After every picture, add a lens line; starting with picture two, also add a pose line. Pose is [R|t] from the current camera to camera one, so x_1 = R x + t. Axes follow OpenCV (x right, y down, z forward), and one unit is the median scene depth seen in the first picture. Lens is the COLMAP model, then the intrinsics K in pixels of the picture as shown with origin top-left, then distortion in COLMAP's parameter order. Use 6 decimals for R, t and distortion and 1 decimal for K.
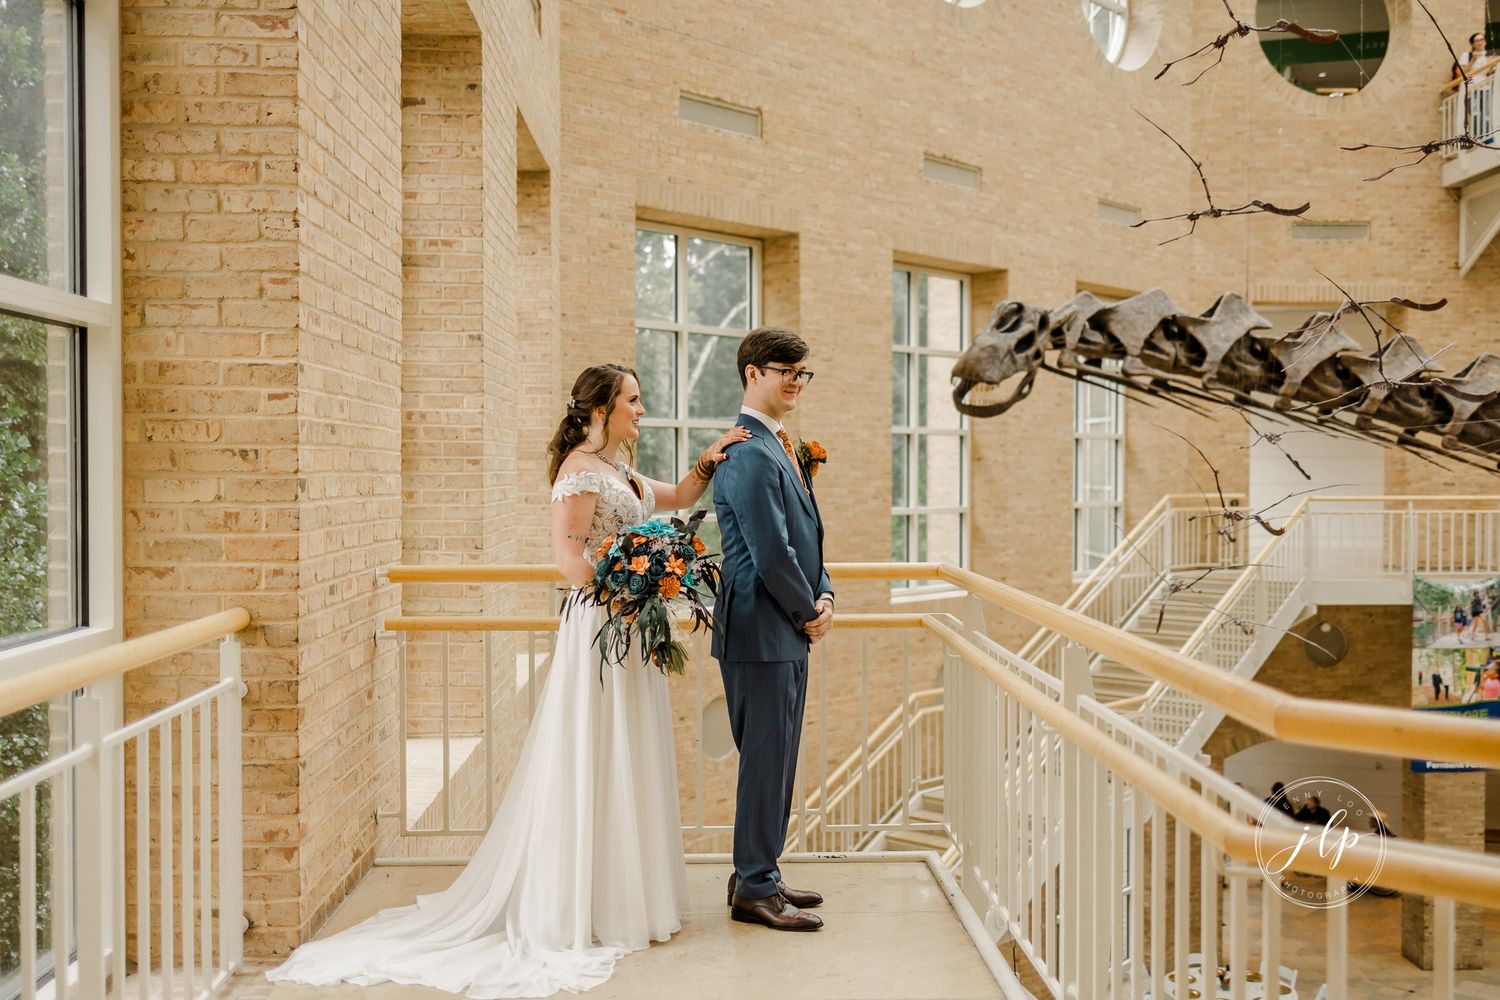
lens RADIAL K [[1529.9, 0, 749.1], [0, 1529.9, 496.6], [0, 0, 1]] dist [0.076527, -0.042674]
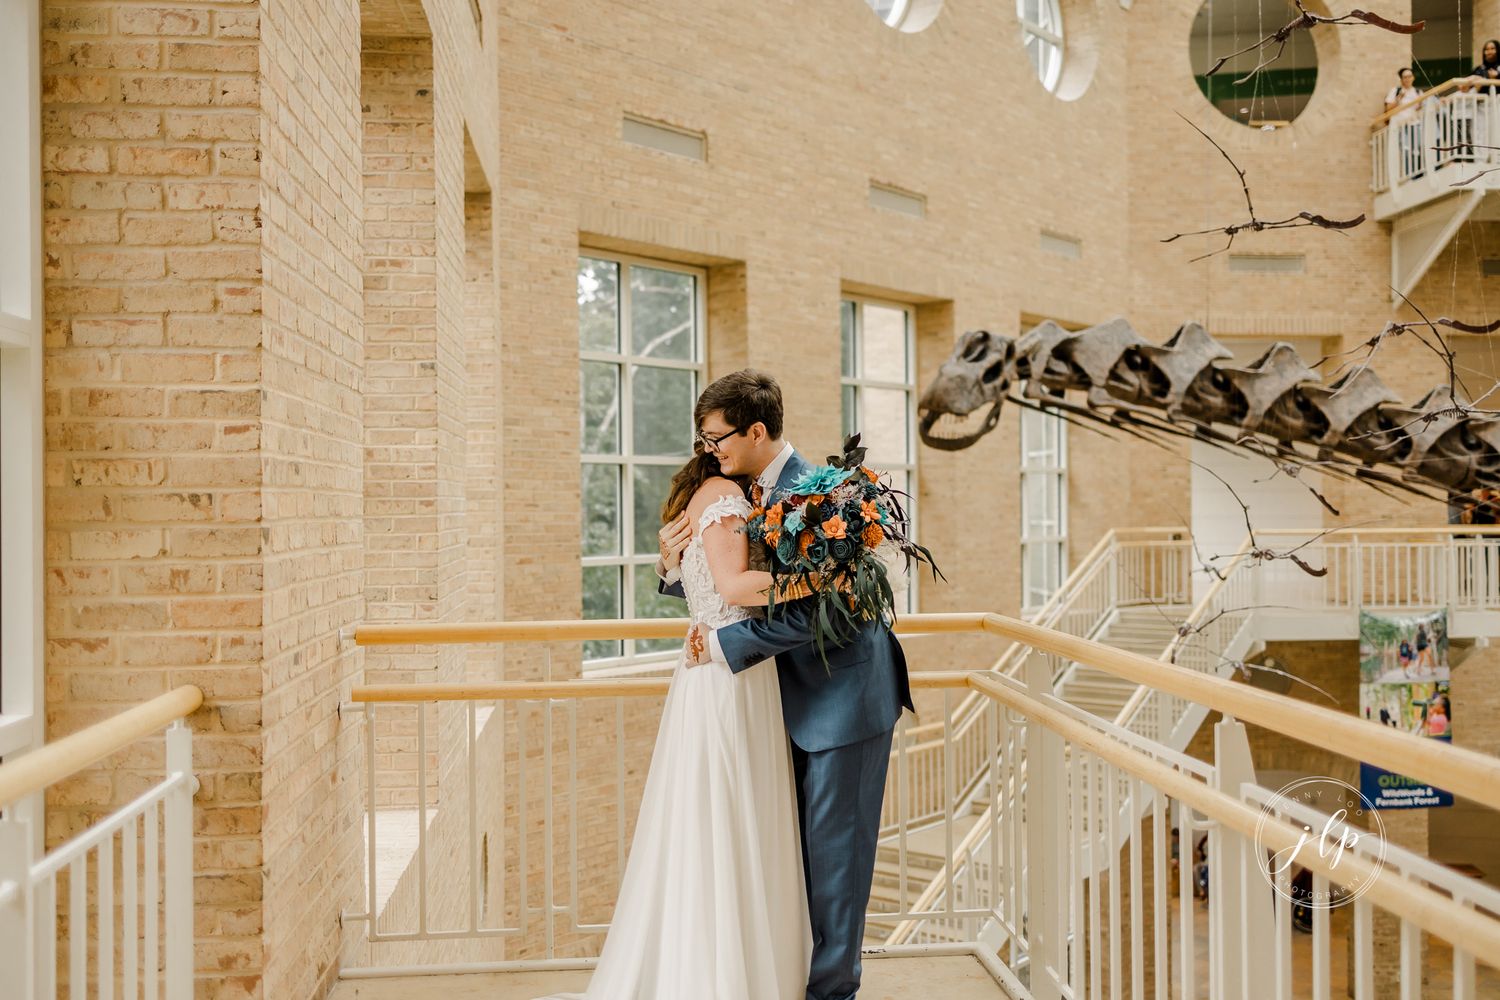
lens RADIAL K [[1531.8, 0, 750.0], [0, 1531.8, 500.0], [0, 0, 1]] dist [0.061807, -0.002119]
pose [[0.998230, -0.008796, 0.058824, -0.041571], [0.010051, 0.999727, -0.021072, -0.003676], [-0.058622, 0.021626, 0.998046, 0.081437]]
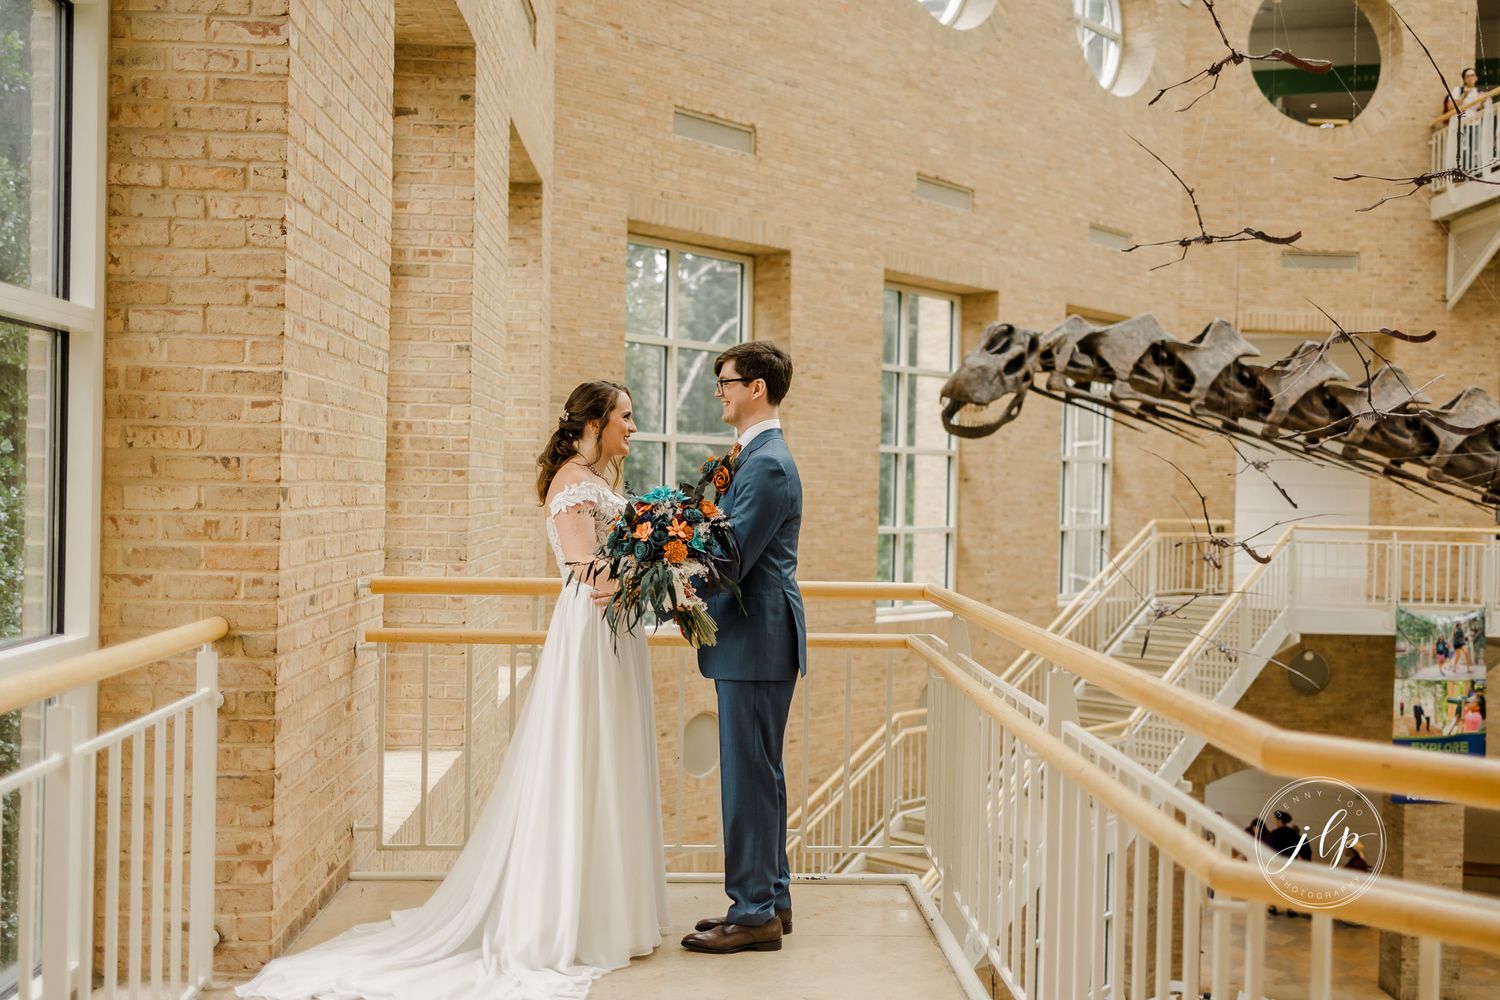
lens RADIAL K [[1531.8, 0, 750.0], [0, 1531.8, 500.0], [0, 0, 1]] dist [0.061807, -0.002119]
pose [[0.999769, 0.019549, 0.008950, 0.000451], [-0.019473, 0.999775, -0.008438, -0.000728], [-0.009113, 0.008261, 0.999924, 0.003229]]
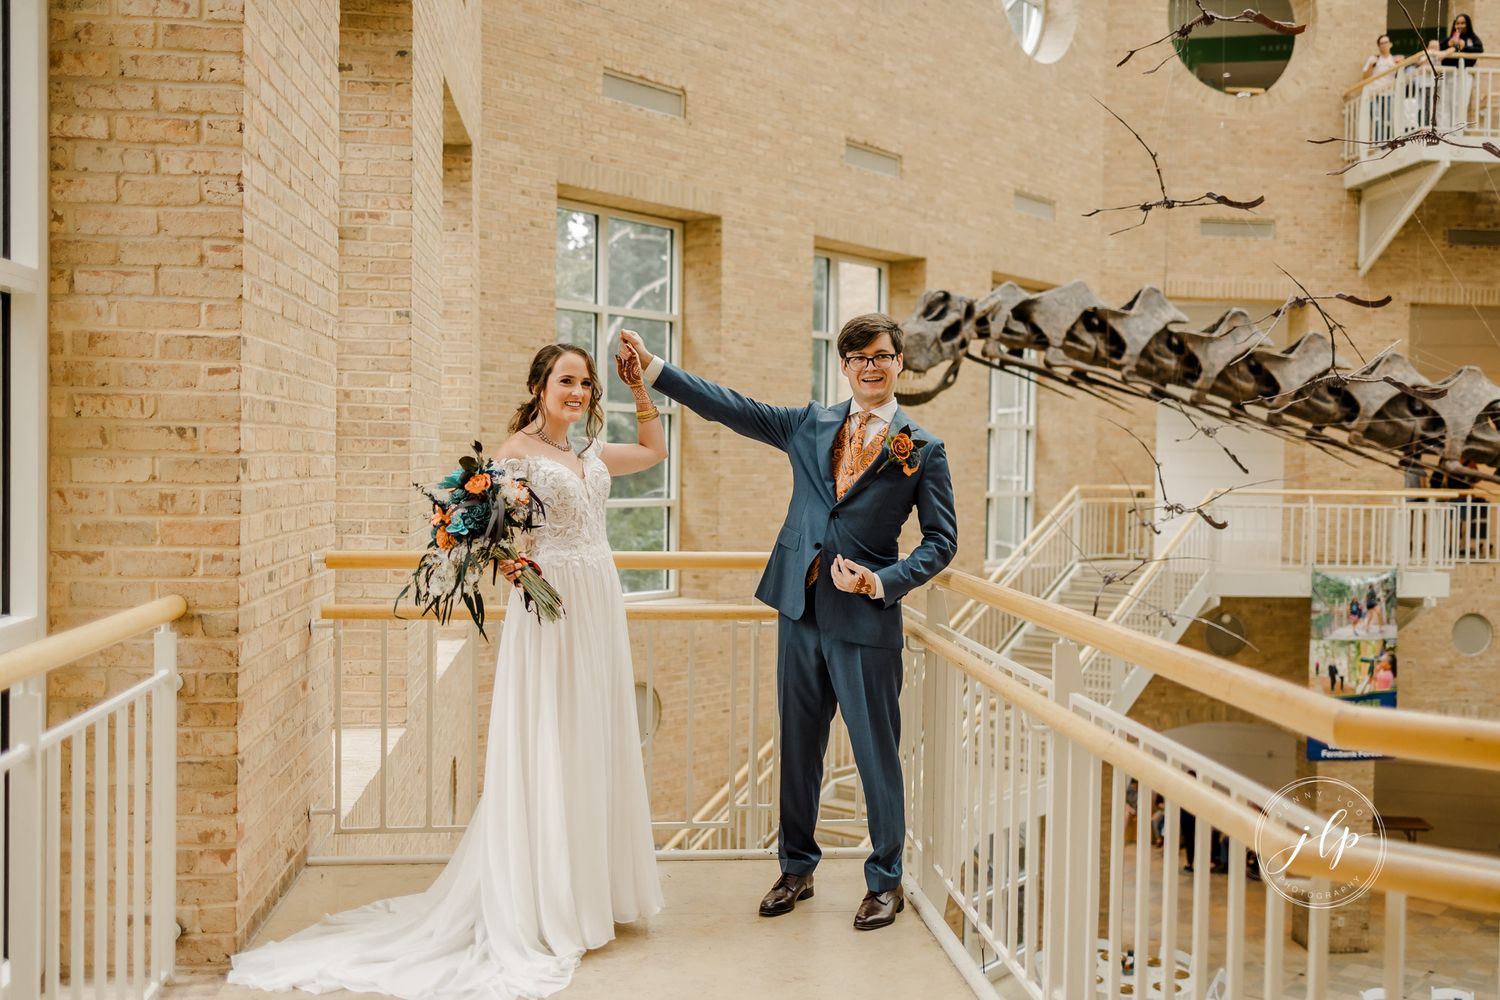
lens RADIAL K [[1529.9, 0, 749.1], [0, 1529.9, 496.6], [0, 0, 1]] dist [0.076527, -0.042674]
pose [[0.997733, 0.012299, 0.066166, -0.023438], [-0.012927, 0.999875, 0.009066, -0.000665], [-0.066047, -0.009900, 0.997767, 0.019774]]
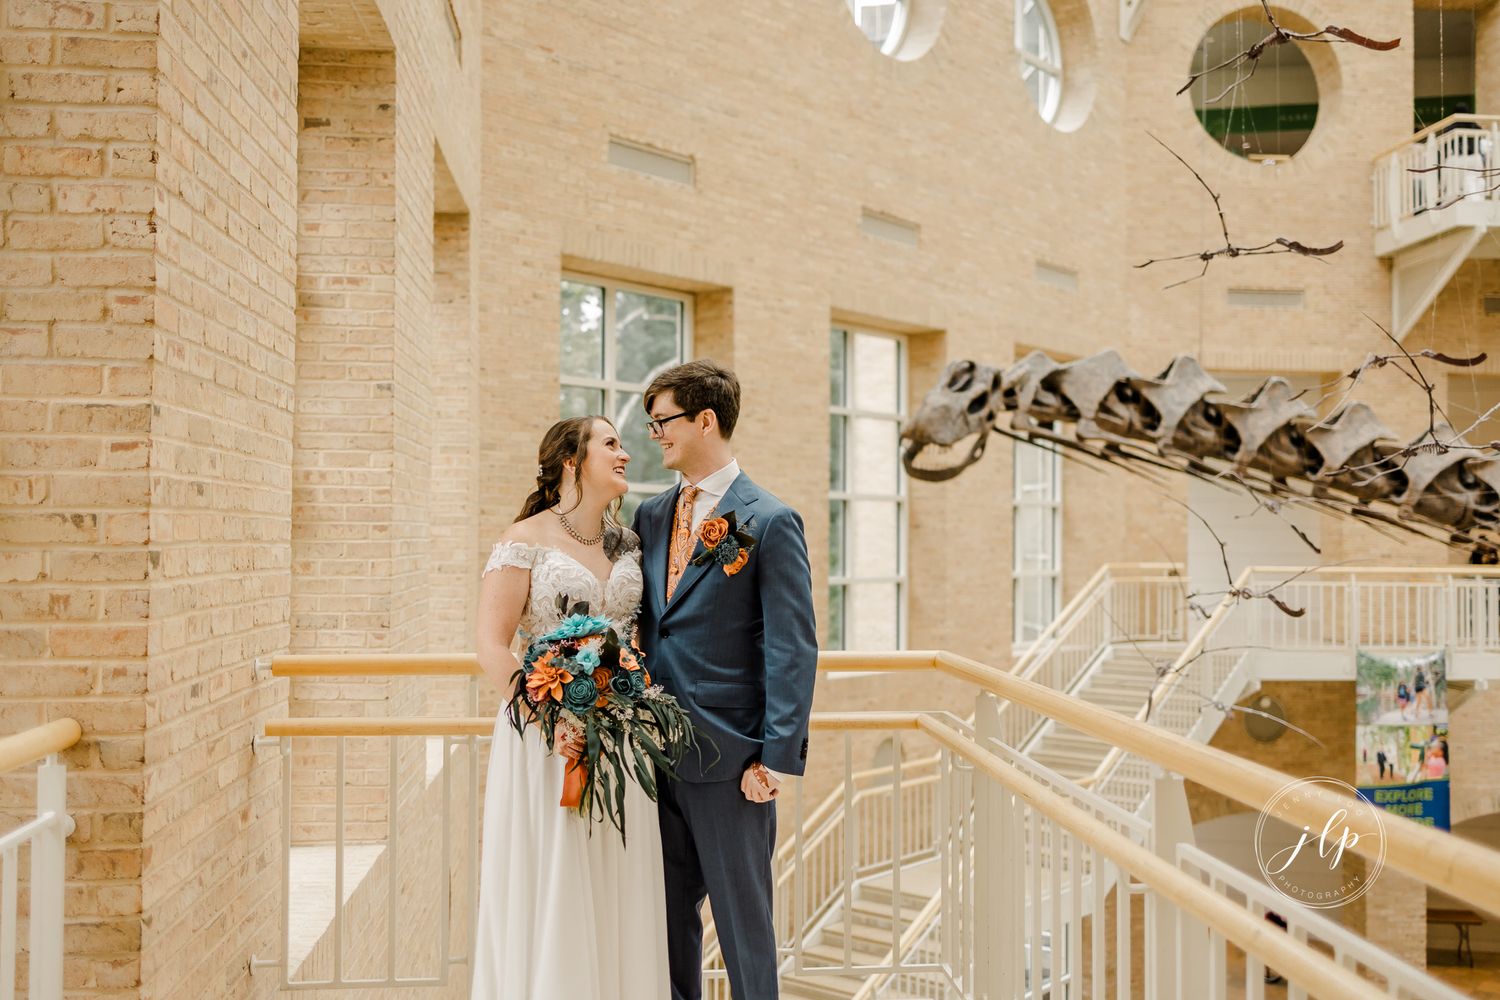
lens RADIAL K [[1533.8, 0, 747.7], [0, 1533.8, 501.8], [0, 0, 1]] dist [0.062623, -0.015381]
pose [[0.998503, 0.006012, 0.054360, -0.017188], [-0.003877, 0.999220, -0.039305, -0.003984], [-0.054554, 0.039035, 0.997748, 0.105922]]
